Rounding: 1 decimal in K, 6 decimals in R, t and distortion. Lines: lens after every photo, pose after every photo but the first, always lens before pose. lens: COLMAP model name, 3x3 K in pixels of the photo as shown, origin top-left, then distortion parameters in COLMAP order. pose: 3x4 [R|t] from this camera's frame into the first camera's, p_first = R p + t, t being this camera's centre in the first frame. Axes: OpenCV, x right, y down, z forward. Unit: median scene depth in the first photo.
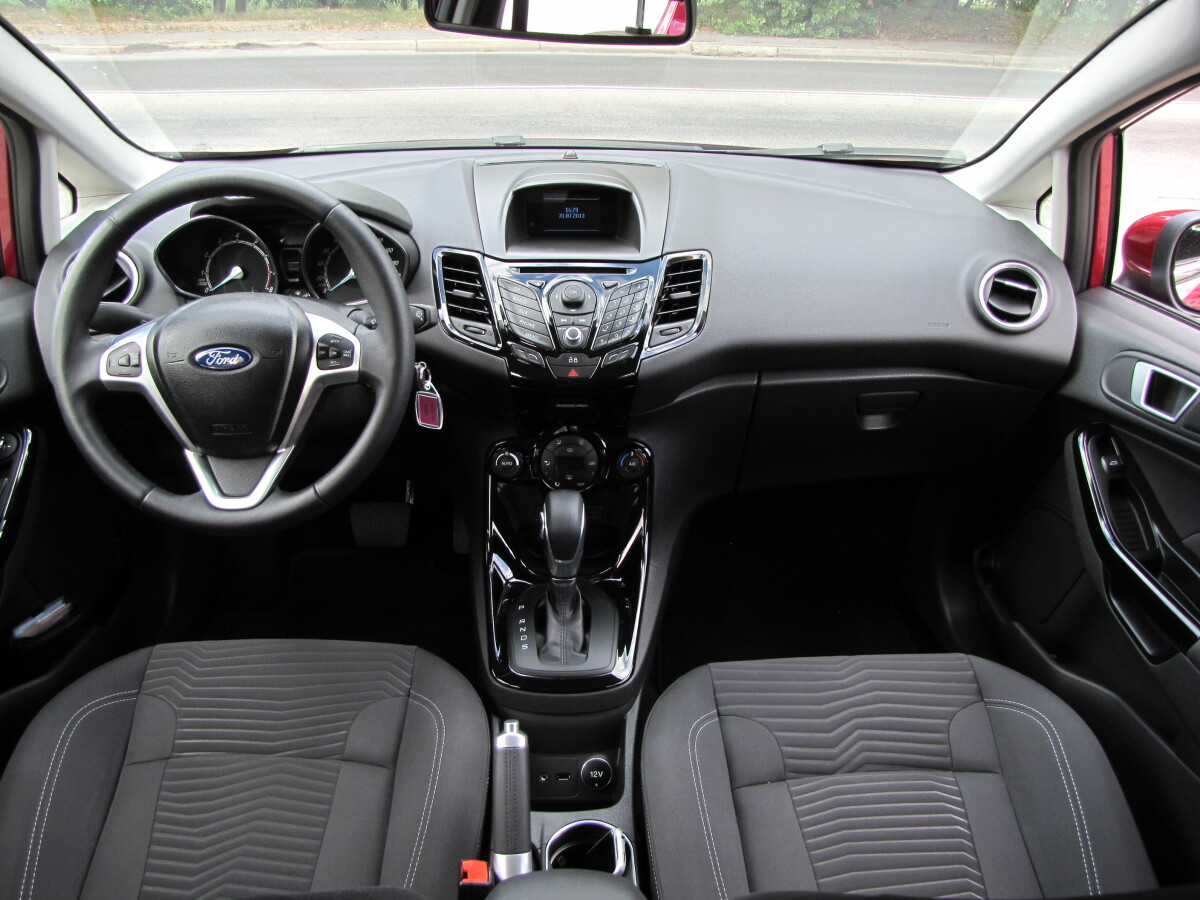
lens RADIAL K [[997.9, 0, 593.7], [0, 997.9, 446.1], [0, 0, 1]] dist [-0.178053, 0.129701]
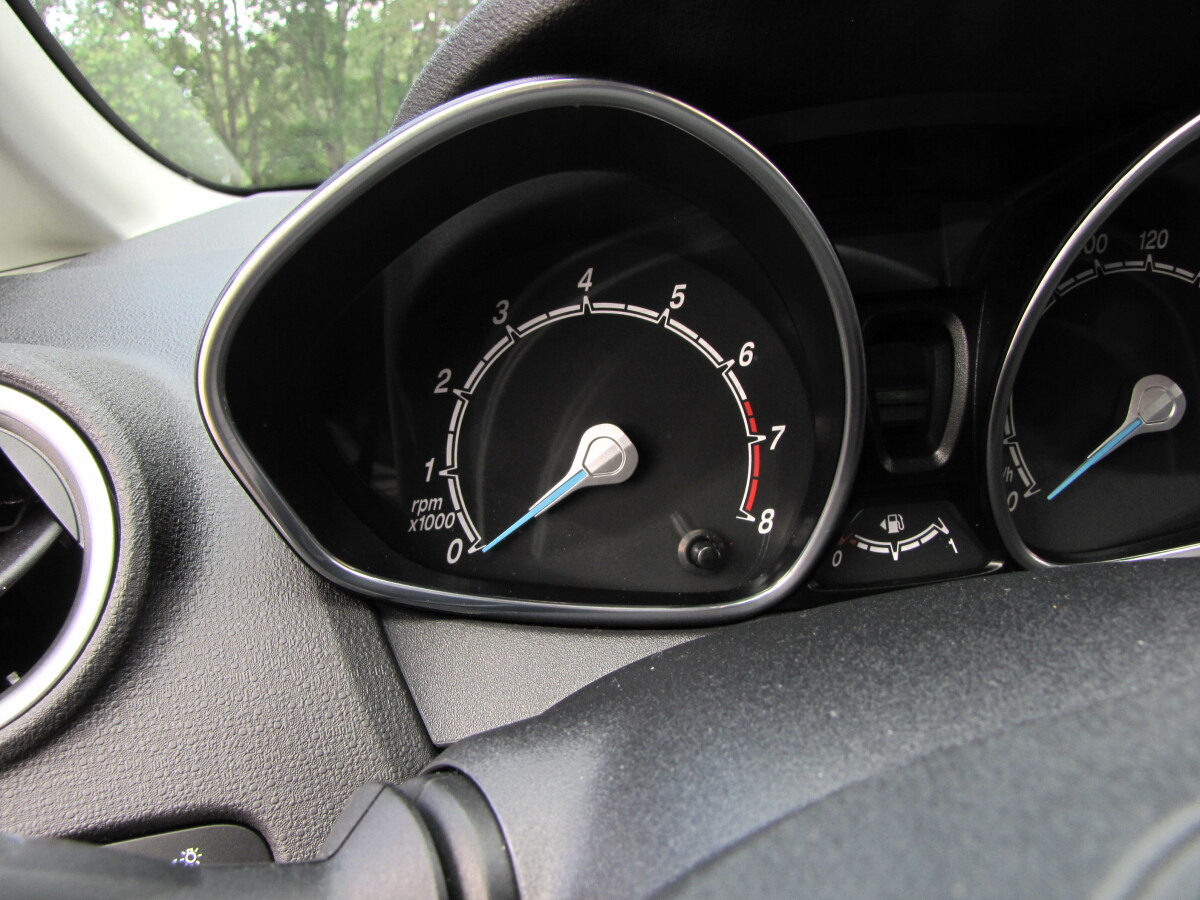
lens RADIAL K [[997.9, 0, 600.6], [0, 997.9, 450.6], [0, 0, 1]] dist [-0.178053, 0.129701]
pose [[0.994385, -0.102511, -0.026279, -0.363098], [0.096328, 0.979609, -0.176316, -0.142205], [0.043817, 0.172794, 0.983983, 0.793855]]
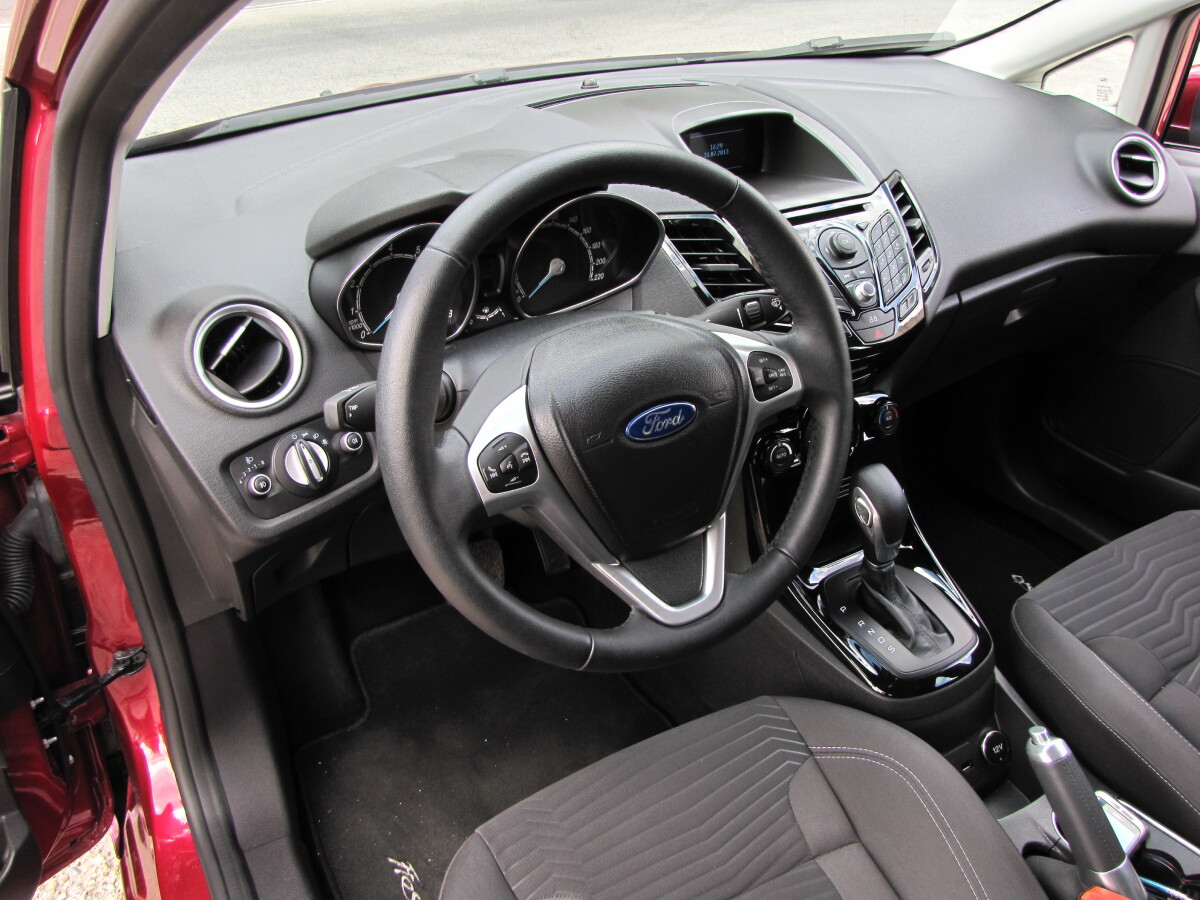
lens RADIAL K [[997.9, 0, 598.0], [0, 997.9, 452.1], [0, 0, 1]] dist [-0.178053, 0.129701]
pose [[0.884185, -0.271534, 0.380113, -0.544863], [0.236453, 0.961917, 0.137132, -0.137976], [-0.402873, -0.031371, 0.914718, 0.291816]]
